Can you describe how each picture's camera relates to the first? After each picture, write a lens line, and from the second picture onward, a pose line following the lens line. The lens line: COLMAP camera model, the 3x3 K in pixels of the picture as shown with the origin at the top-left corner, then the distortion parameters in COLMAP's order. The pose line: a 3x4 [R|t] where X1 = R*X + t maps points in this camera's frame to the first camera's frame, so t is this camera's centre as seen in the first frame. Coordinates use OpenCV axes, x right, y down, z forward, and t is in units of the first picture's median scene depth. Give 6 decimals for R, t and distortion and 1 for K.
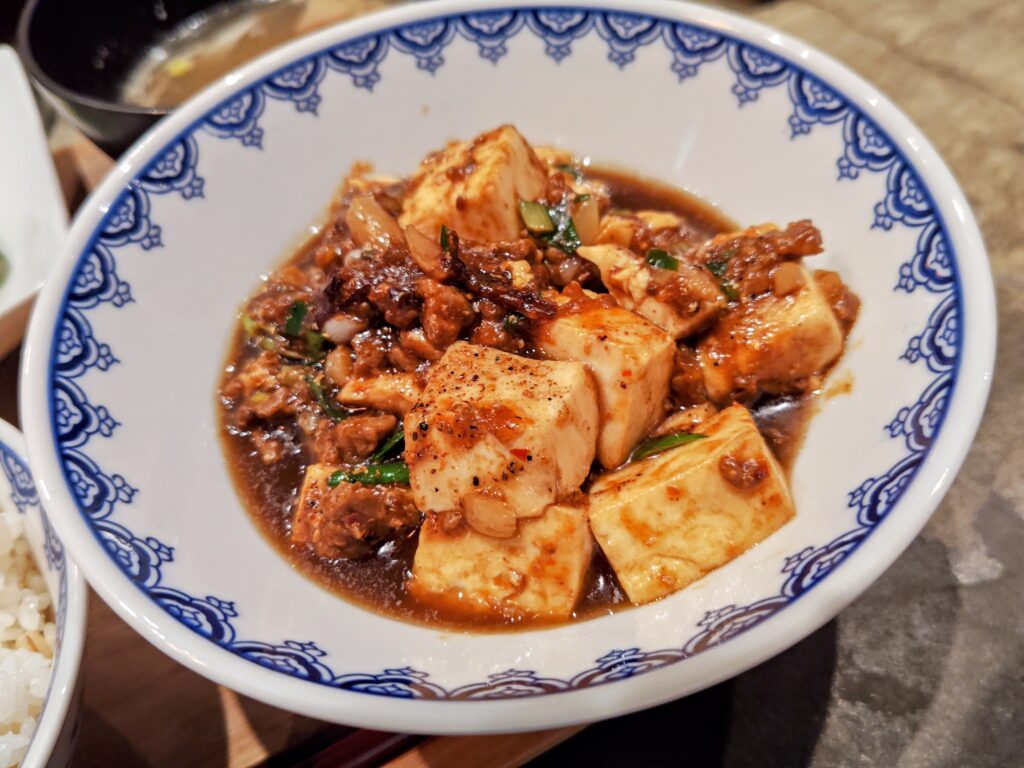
lens RADIAL K [[903.3, 0, 512.0], [0, 903.3, 384.0], [0, 0, 1]] dist [-0.008740, -0.007804]
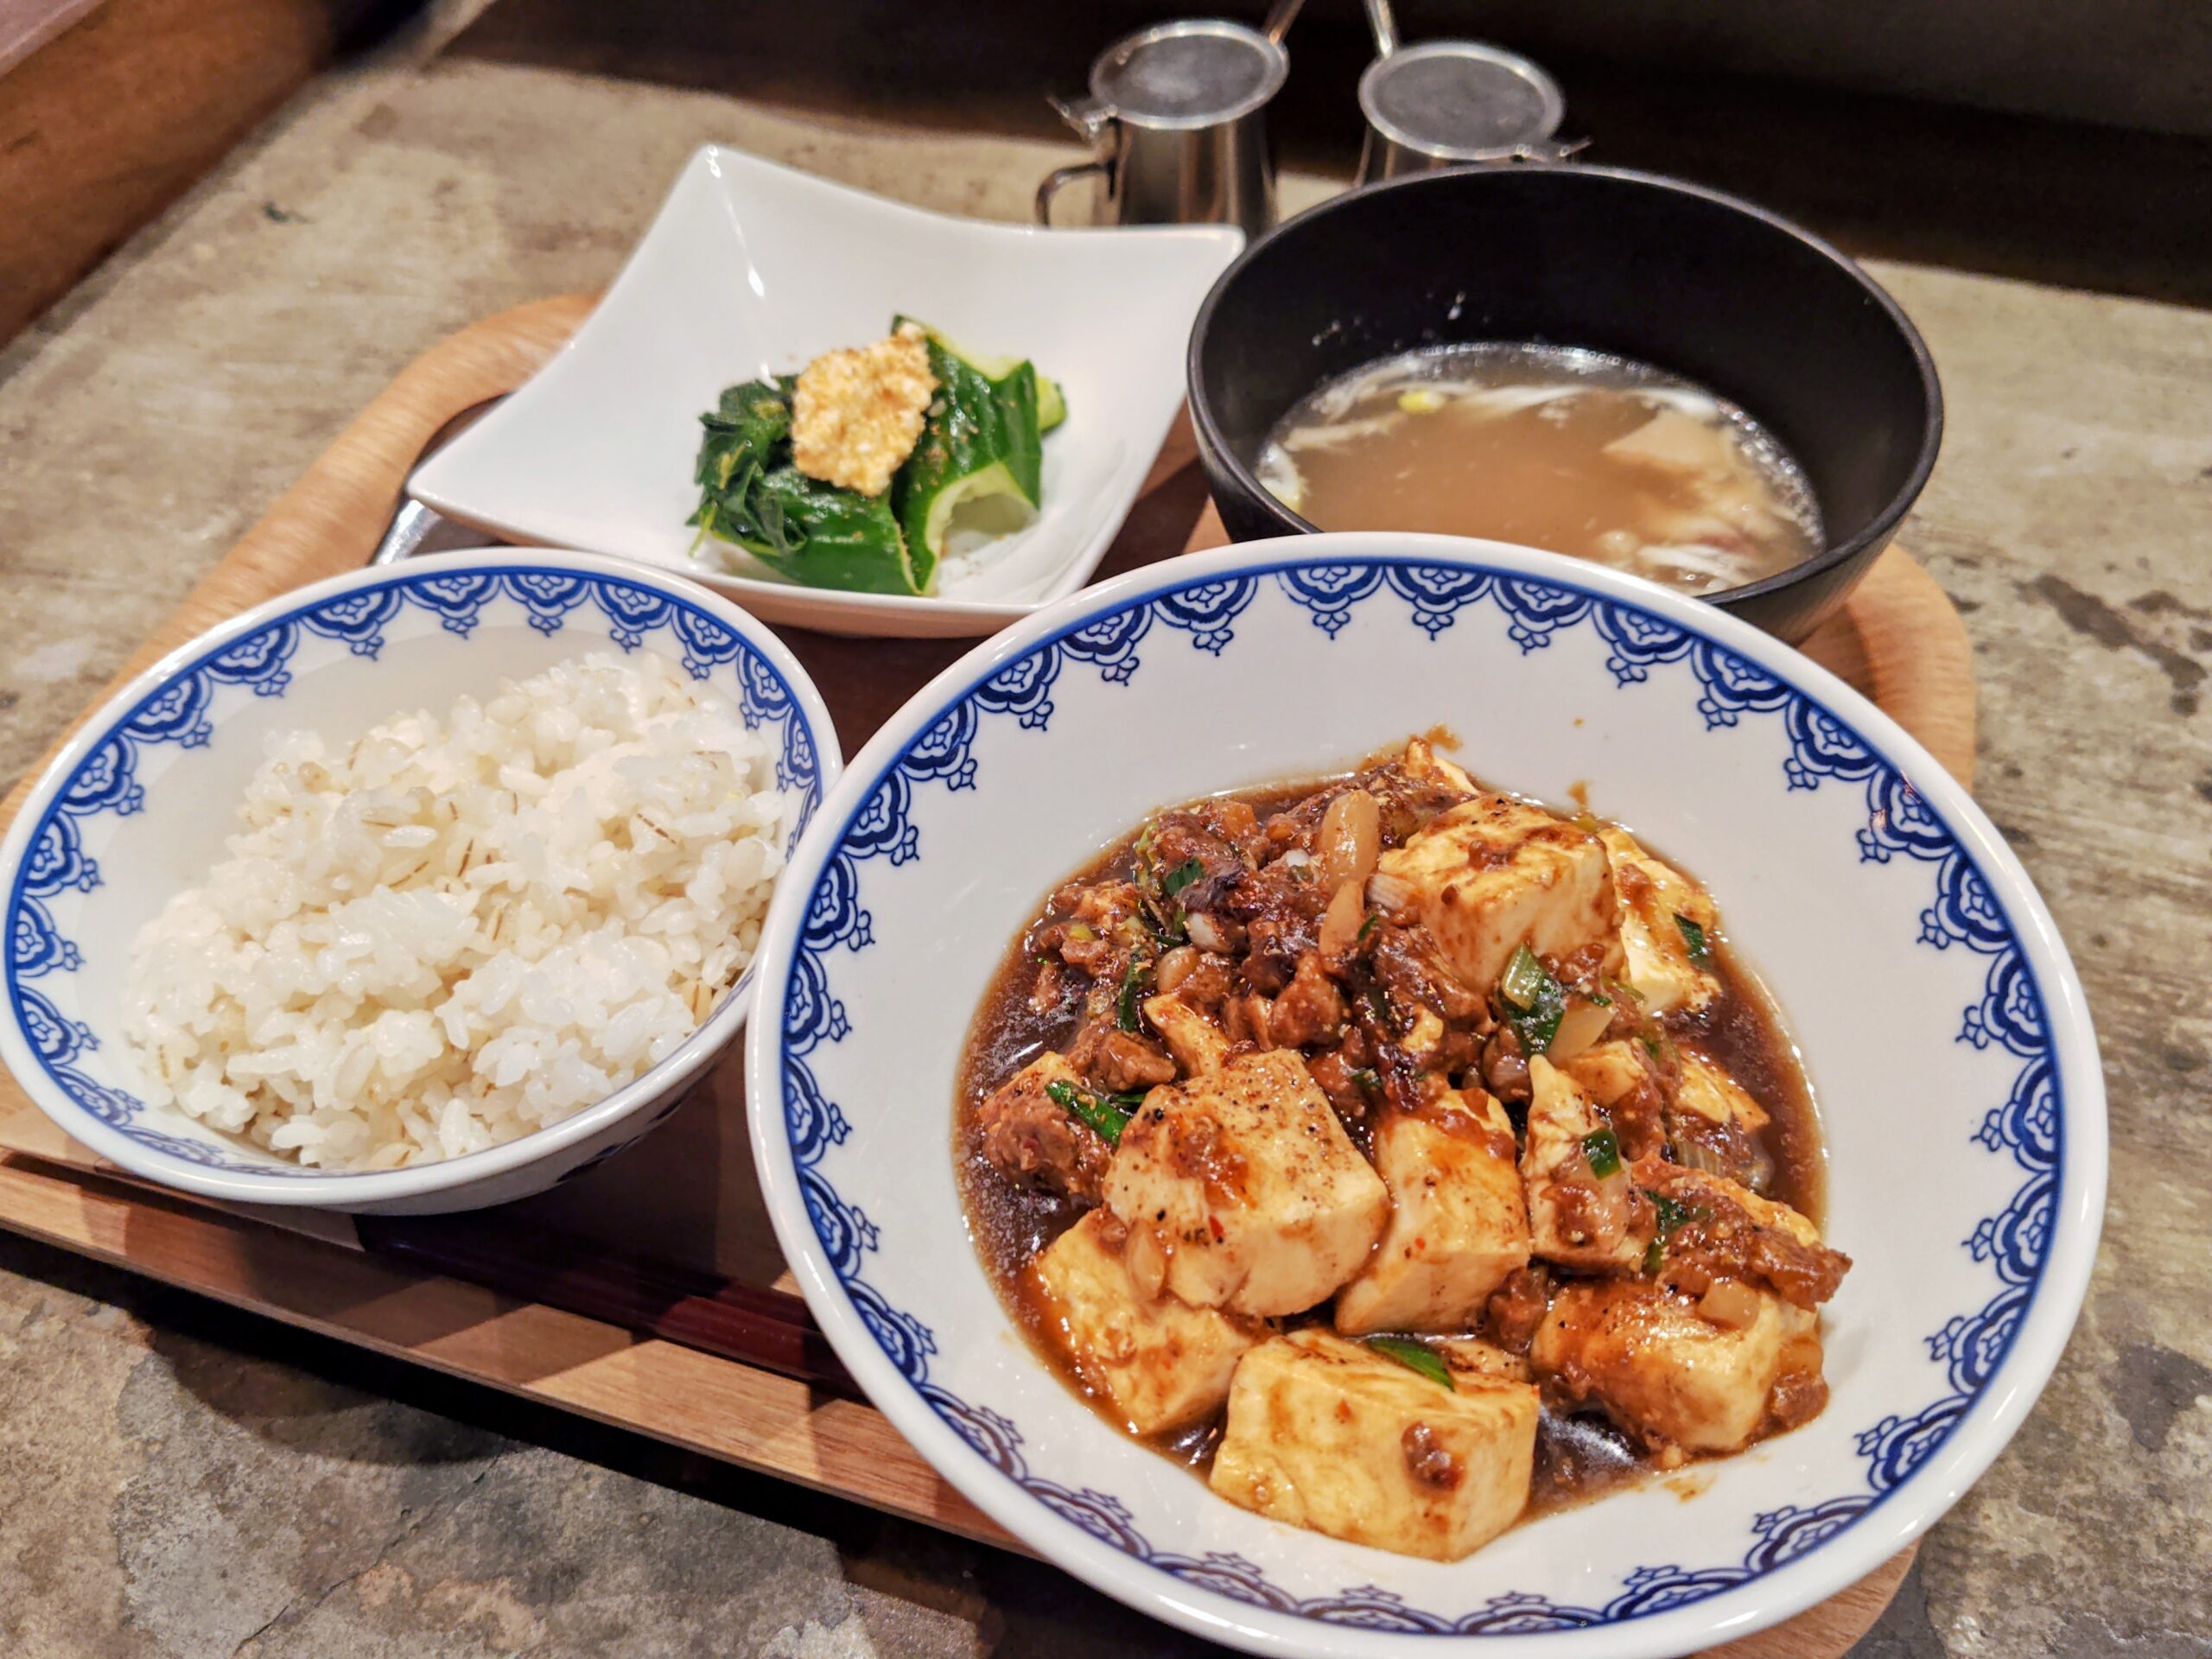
lens RADIAL K [[1775.5, 0, 1106.0], [0, 1775.5, 829.5], [0, 0, 1]] dist [0.013368, 0.010727]
pose [[0.706851, 0.599583, -0.375315, 0.264593], [-0.603136, 0.788085, 0.123084, -0.274193], [0.369579, 0.139364, 0.918689, -0.400399]]
